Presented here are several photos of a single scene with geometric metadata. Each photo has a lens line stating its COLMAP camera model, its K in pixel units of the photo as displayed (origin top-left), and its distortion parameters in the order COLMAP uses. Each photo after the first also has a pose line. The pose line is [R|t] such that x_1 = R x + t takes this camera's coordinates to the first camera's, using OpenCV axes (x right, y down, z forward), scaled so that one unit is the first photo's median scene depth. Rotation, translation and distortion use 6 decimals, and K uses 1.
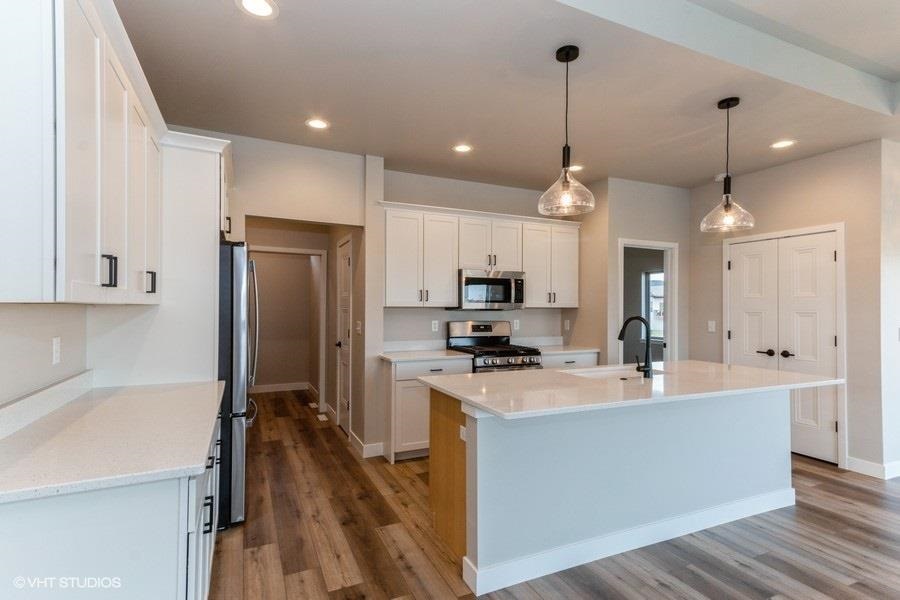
lens RADIAL K [[416.1, 0, 433.4], [0, 416.1, 308.3], [0, 0, 1]] dist [-0.003186, -0.000018]
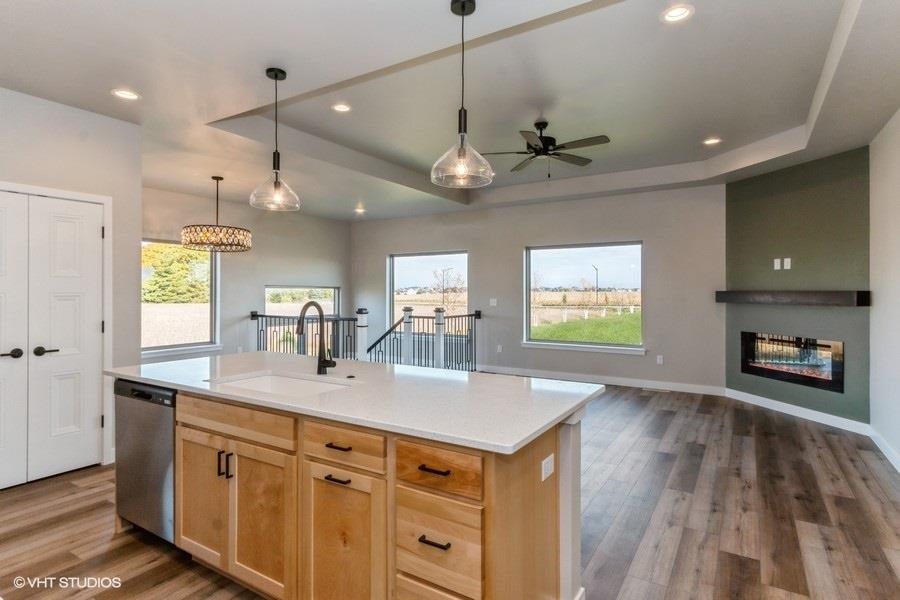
lens RADIAL K [[475.8, 0, 445.3], [0, 475.8, 291.3], [0, 0, 1]] dist [0.004865, 0.000046]
pose [[-0.548554, -0.006356, 0.836091, -0.413106], [-0.000300, 0.999973, 0.007405, -0.008097], [-0.836115, 0.003811, -0.548541, 1.276821]]
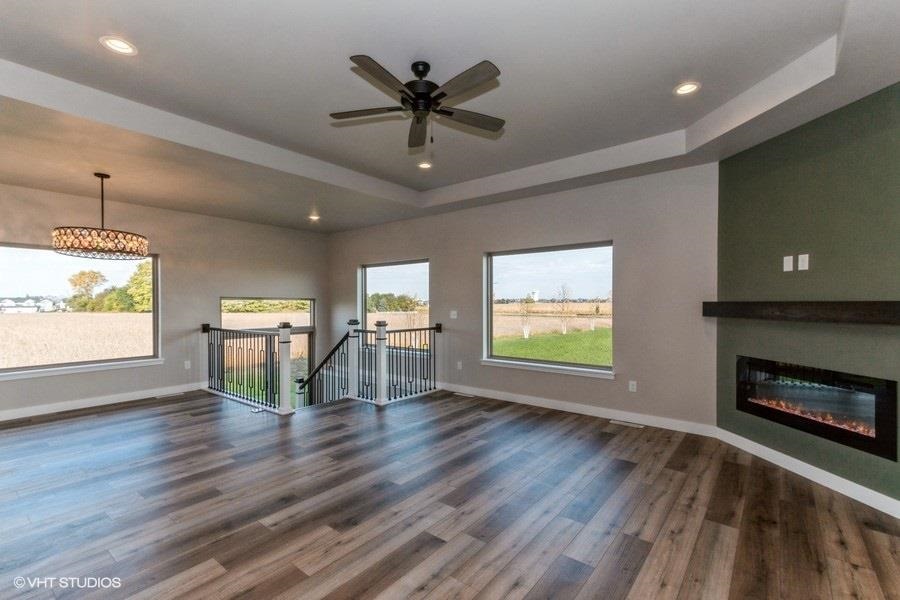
lens RADIAL K [[404.2, 0, 446.9], [0, 404.2, 309.8], [0, 0, 1]] dist [0.017181, -0.000147]
pose [[-0.448222, -0.020810, 0.893680, -0.142387], [0.003054, 0.999687, 0.024811, -0.003414], [-0.893917, 0.013850, -0.448019, 0.479277]]
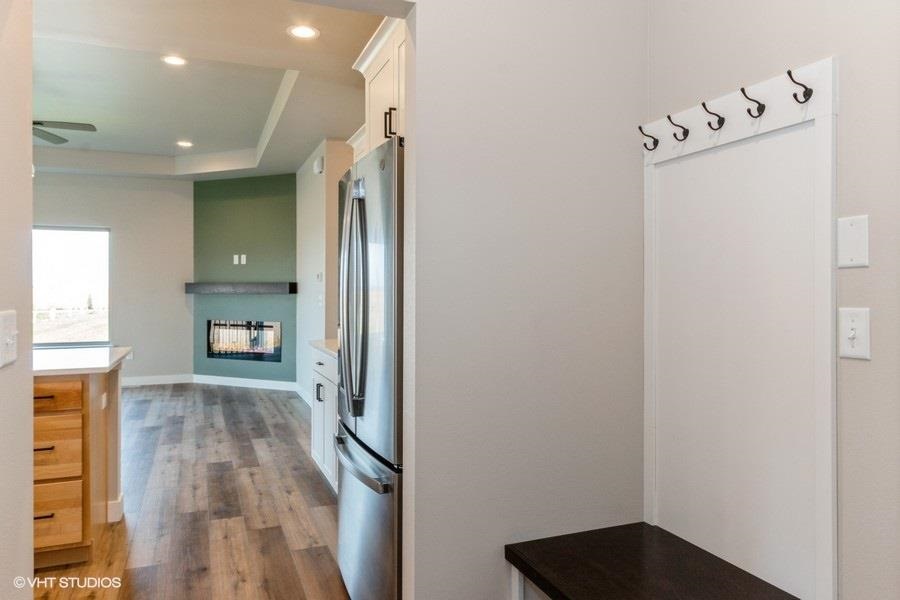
lens RADIAL K [[620.0, 0, 448.4], [0, 620.0, 294.8], [0, 0, 1]] dist [-0.004527, -0.001555]
pose [[-0.999164, -0.009771, 0.039691, -0.650051], [-0.009310, 0.999887, 0.011766, 0.018177], [-0.039802, 0.011386, -0.999143, 1.968073]]
